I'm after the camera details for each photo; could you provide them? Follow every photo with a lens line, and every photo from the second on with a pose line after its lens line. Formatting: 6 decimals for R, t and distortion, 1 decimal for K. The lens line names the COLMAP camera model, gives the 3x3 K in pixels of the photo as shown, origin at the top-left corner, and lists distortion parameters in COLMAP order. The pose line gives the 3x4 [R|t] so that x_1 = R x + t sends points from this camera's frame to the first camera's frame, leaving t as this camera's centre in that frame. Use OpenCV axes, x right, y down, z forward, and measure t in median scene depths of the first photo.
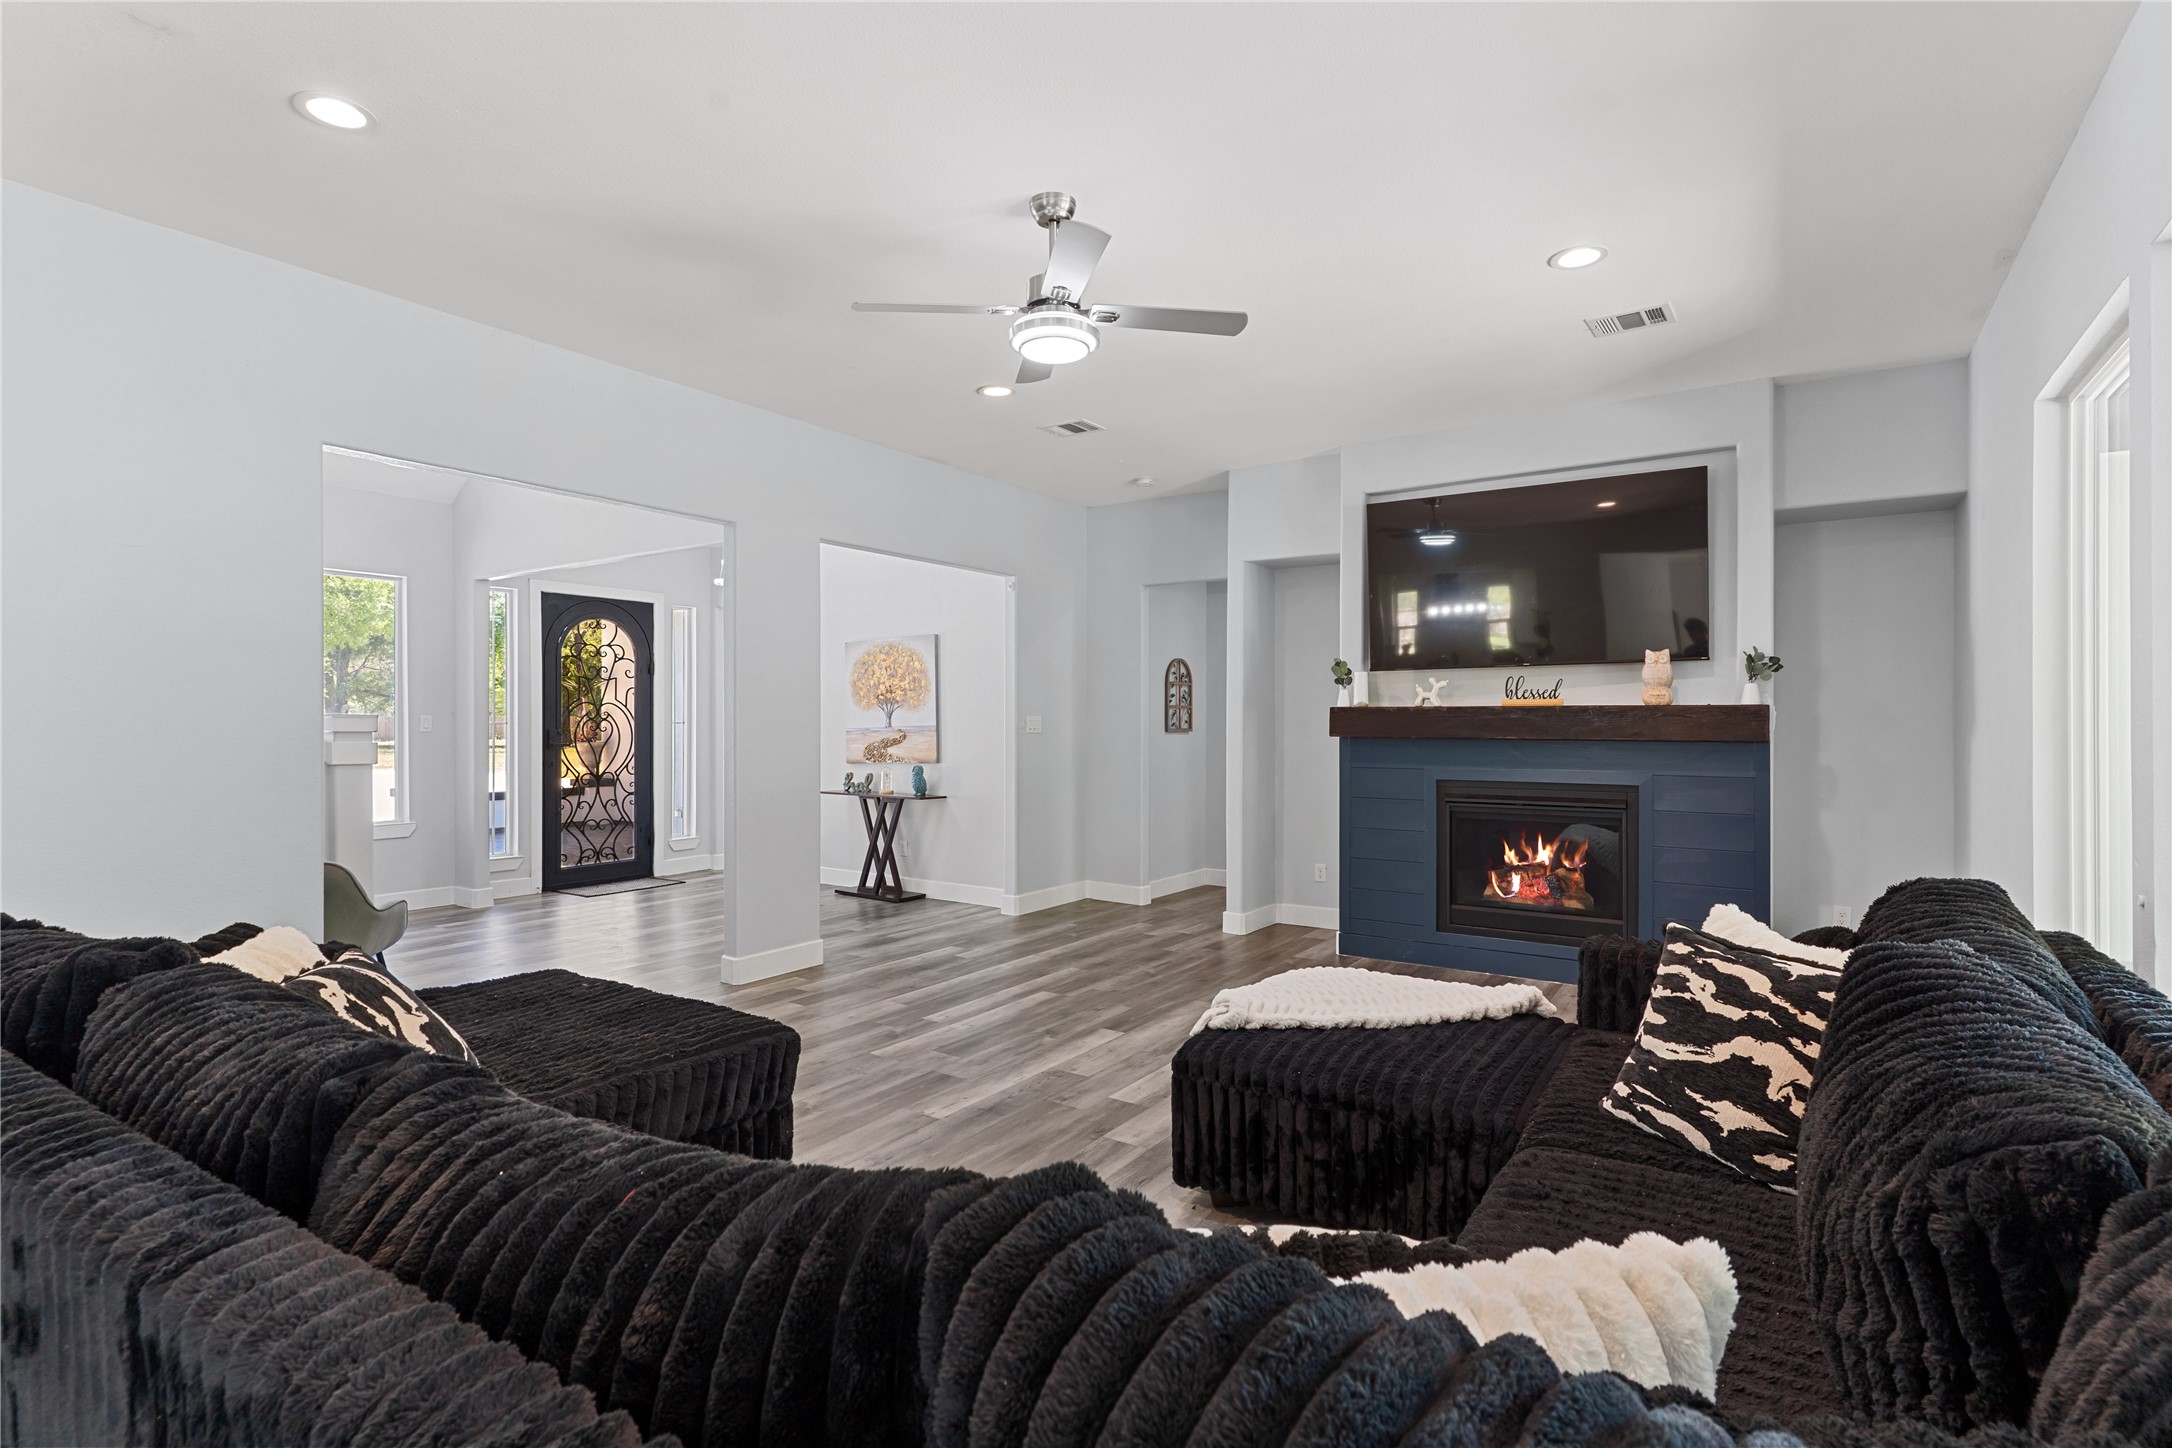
lens RADIAL K [[1035.2, 0, 1091.0], [0, 1035.2, 726.3], [0, 0, 1]] dist [-0.000009, 0.001748]
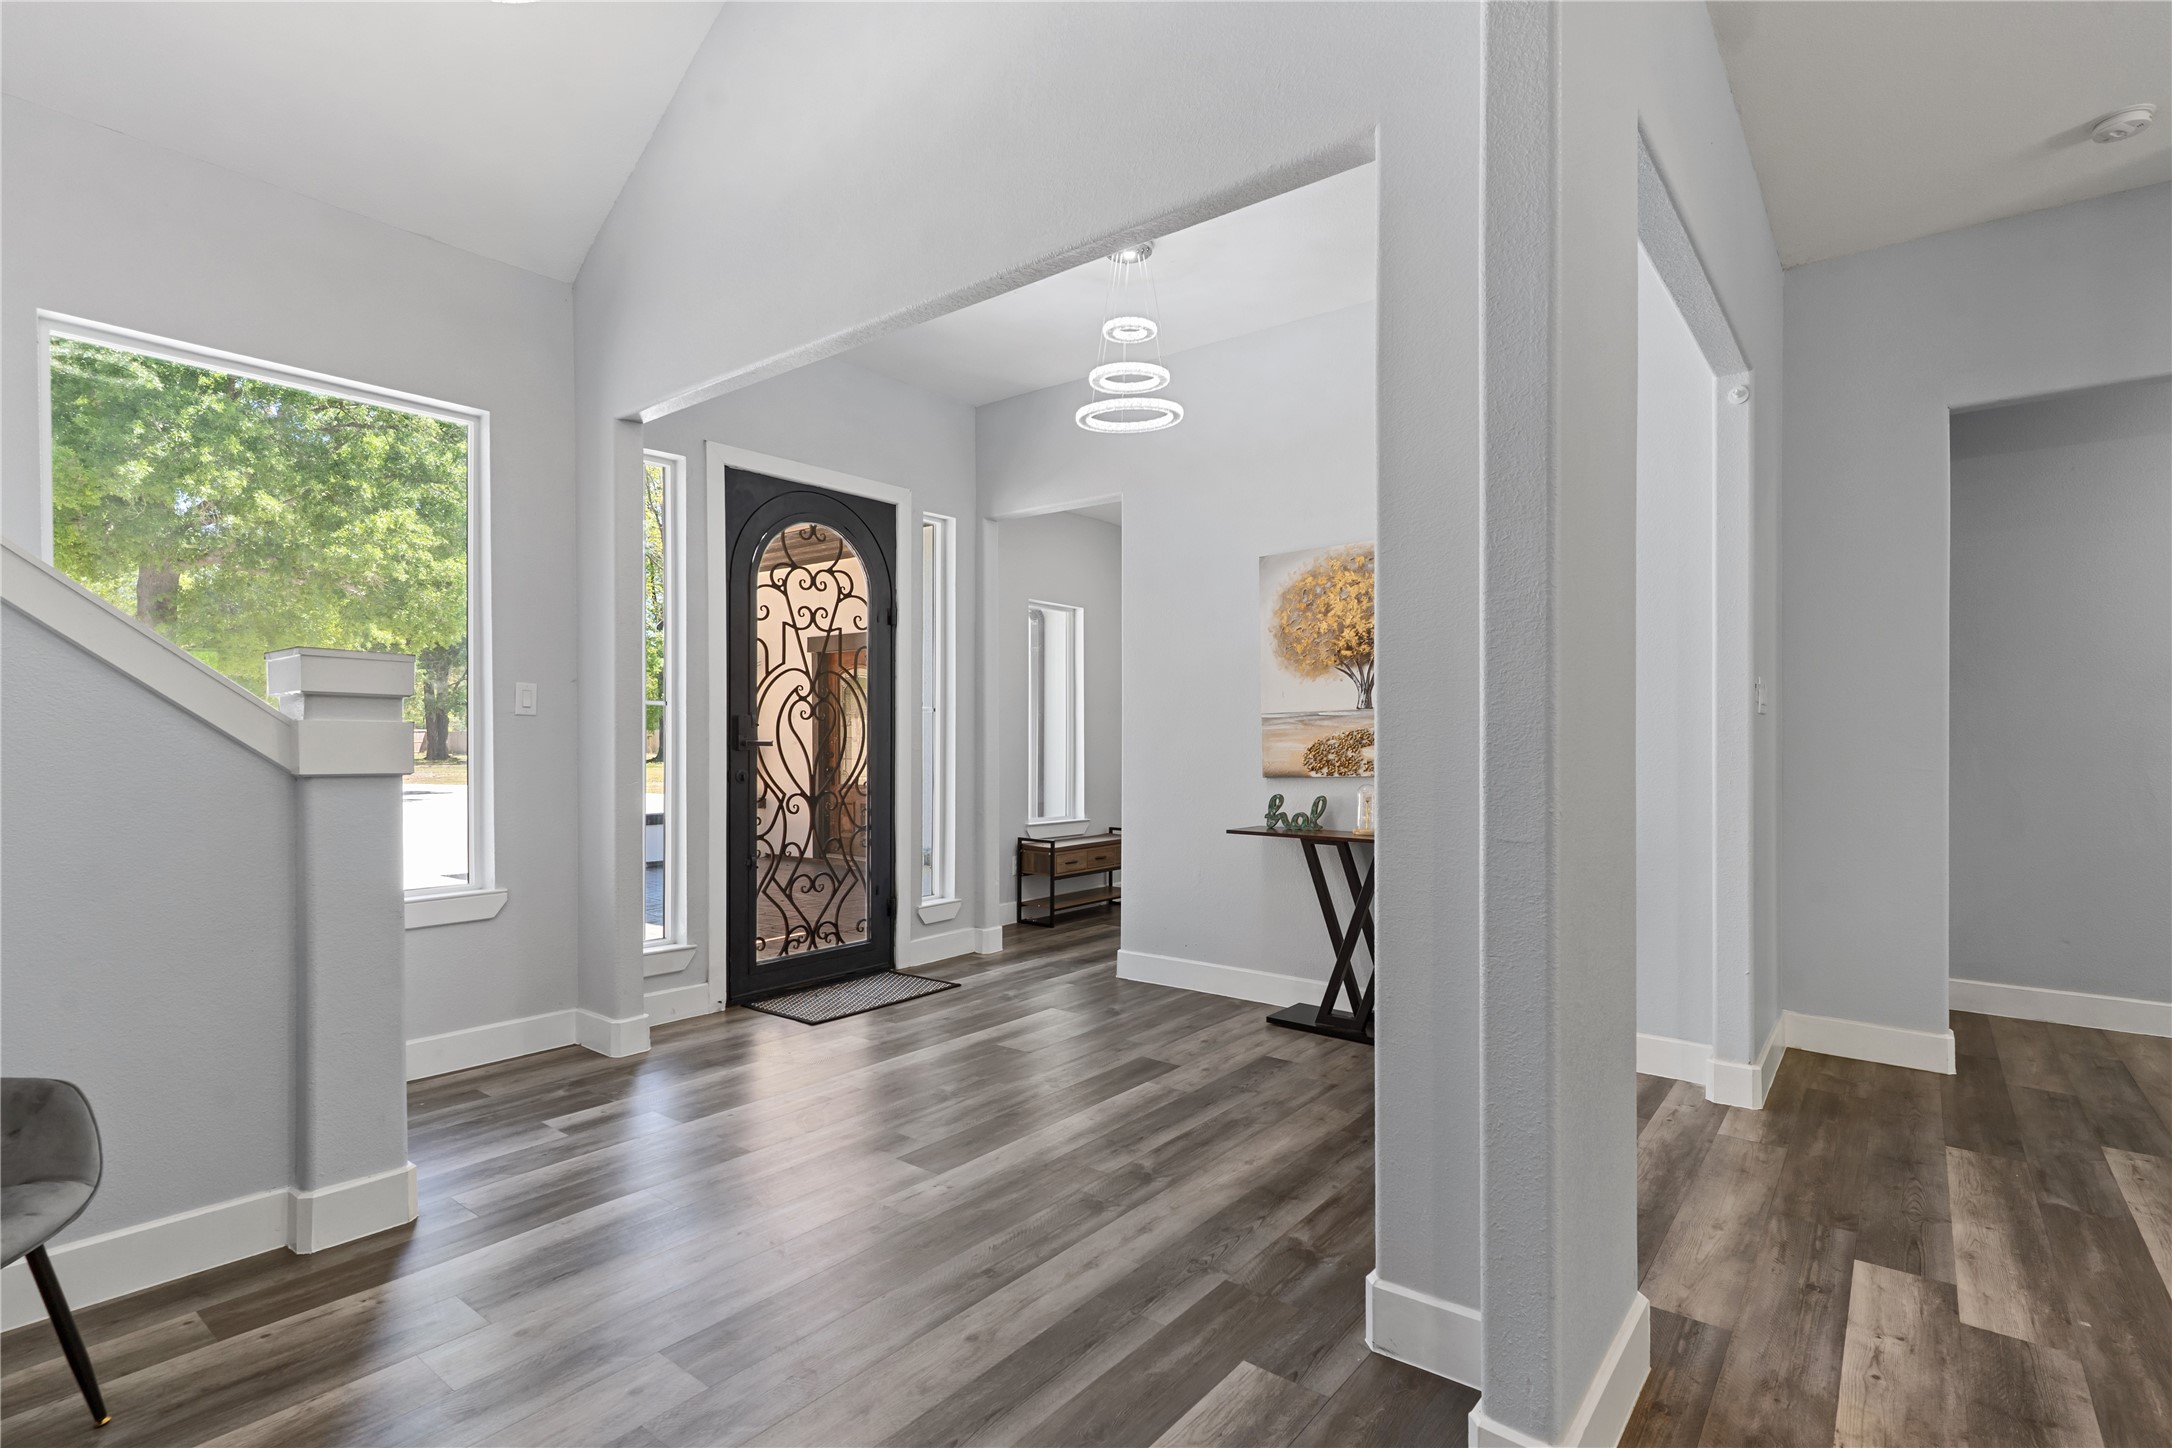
lens RADIAL K [[1035.2, 0, 1081.2], [0, 1035.2, 733.4], [0, 0, 1]] dist [-0.000009, 0.001748]
pose [[0.997306, 0.002245, -0.073313, -0.294593], [-0.002847, 0.999963, -0.008106, 0.017222], [0.073292, 0.008293, 0.997276, 0.452488]]
